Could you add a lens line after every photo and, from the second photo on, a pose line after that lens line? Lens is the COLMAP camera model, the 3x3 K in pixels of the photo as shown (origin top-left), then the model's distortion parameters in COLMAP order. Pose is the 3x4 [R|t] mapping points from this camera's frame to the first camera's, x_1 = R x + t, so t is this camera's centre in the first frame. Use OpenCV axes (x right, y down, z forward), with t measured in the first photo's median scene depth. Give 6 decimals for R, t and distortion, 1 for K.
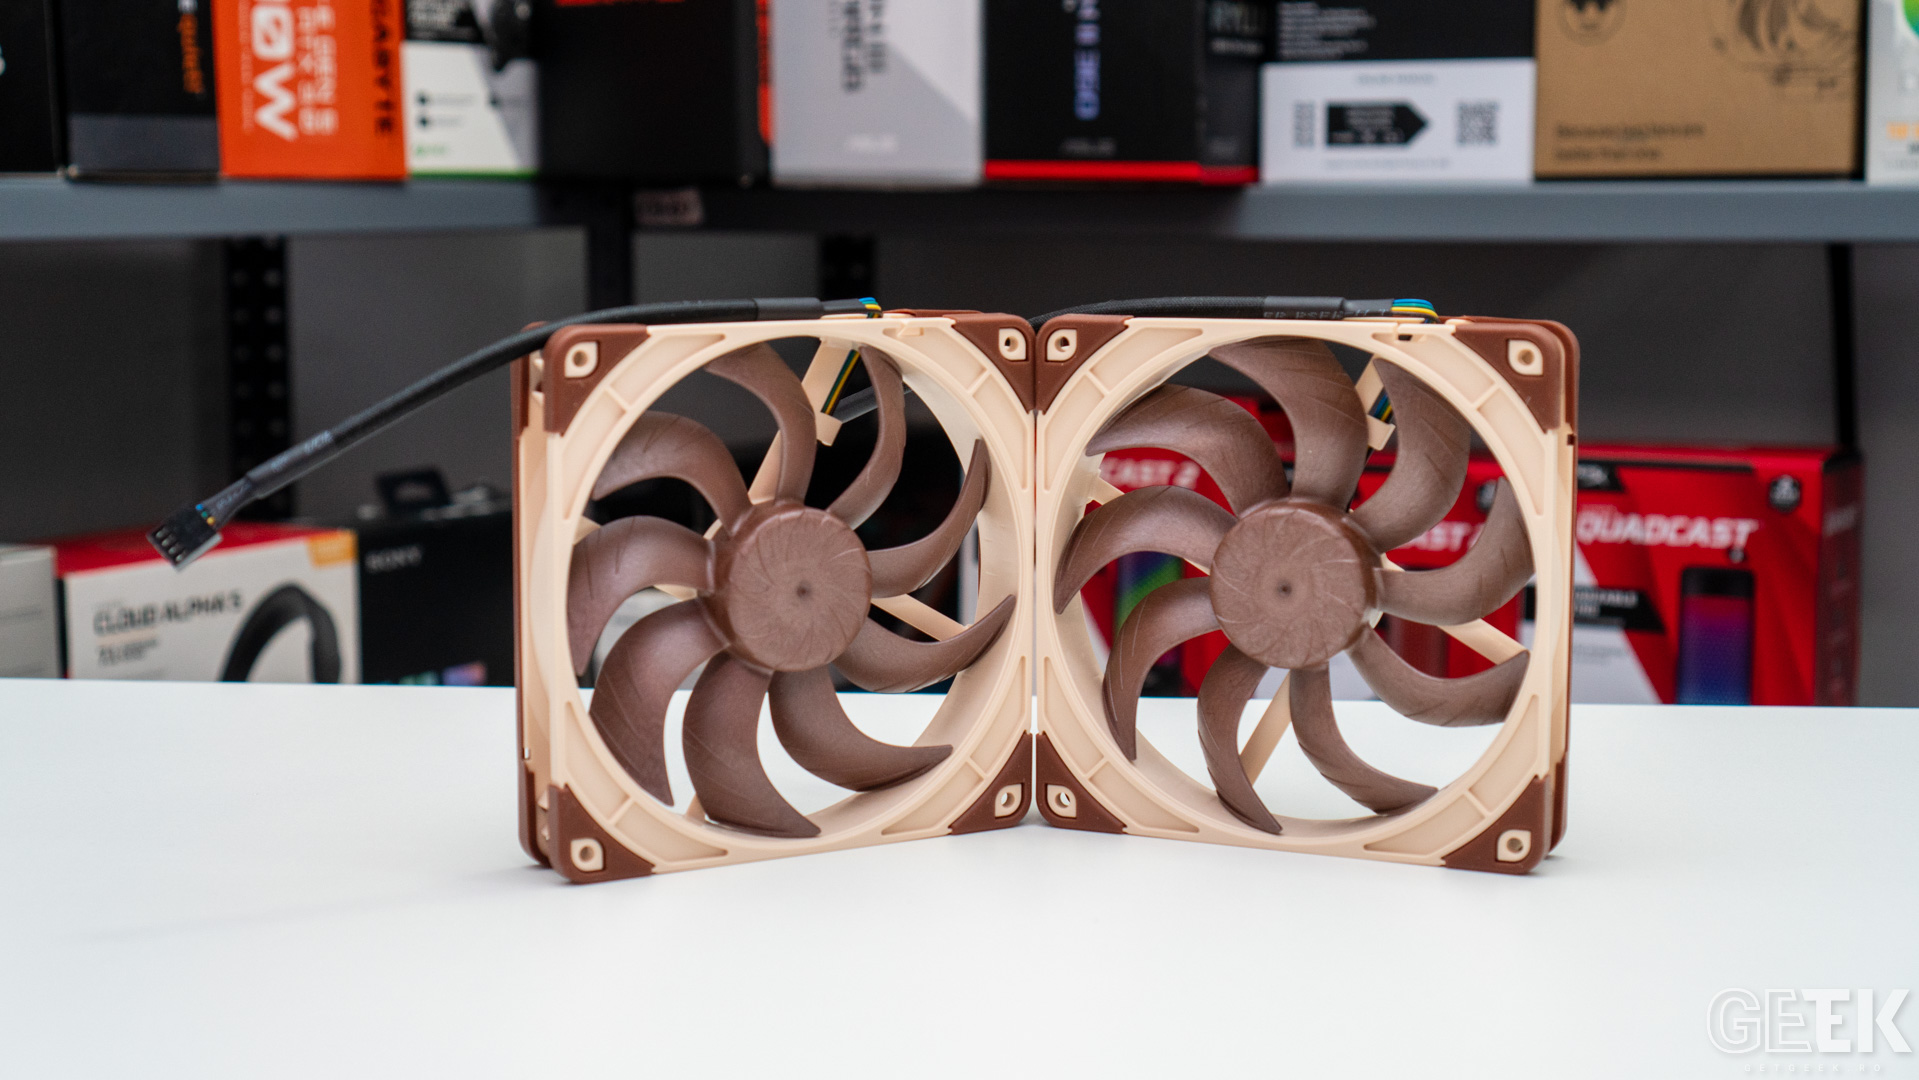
lens RADIAL K [[2924.2, 0, 951.3], [0, 2924.2, 563.5], [0, 0, 1]] dist [0.002235, 0.000000]
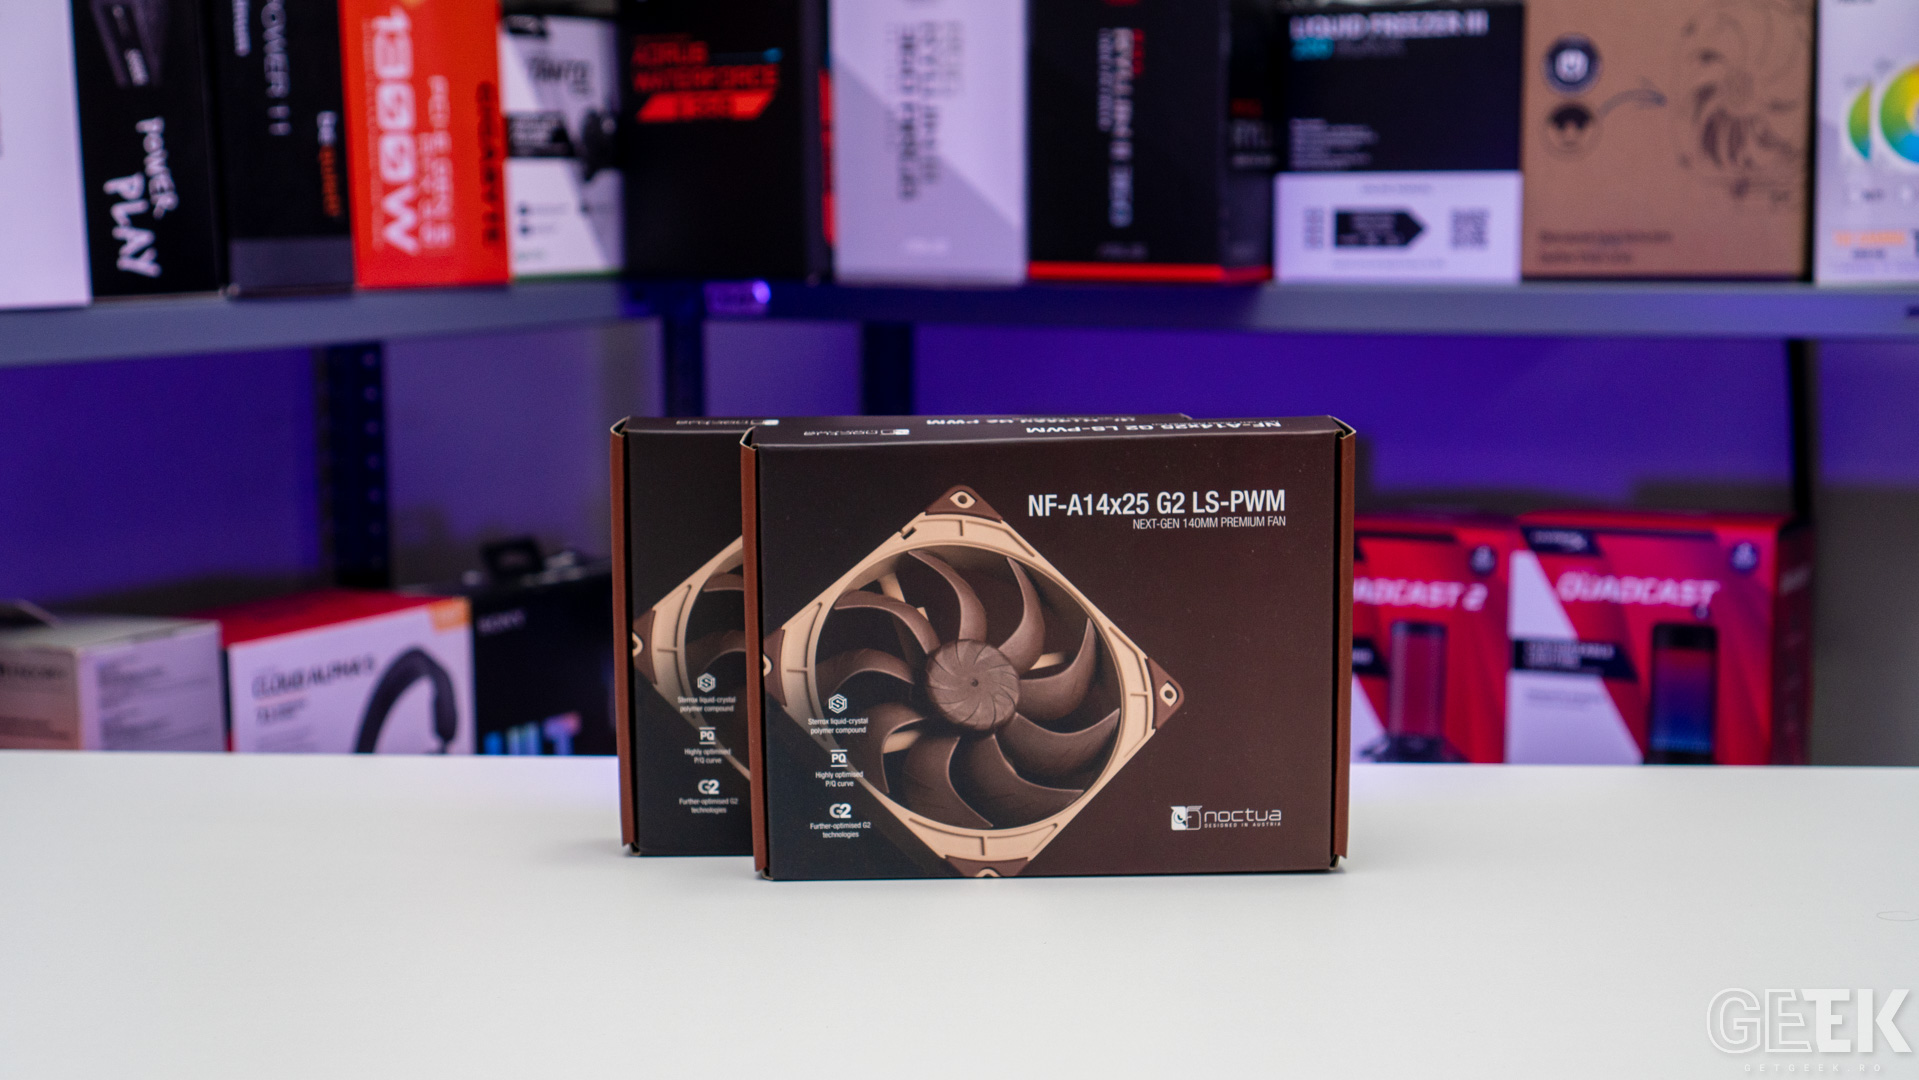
lens RADIAL K [[2924.2, 0, 940.5], [0, 2924.2, 622.7], [0, 0, 1]] dist [0.002235, 0.000000]
pose [[0.999953, -0.008245, 0.005100, -0.030122], [0.008148, 0.999789, 0.018866, -0.022194], [-0.005255, -0.018823, 0.999809, -0.123509]]
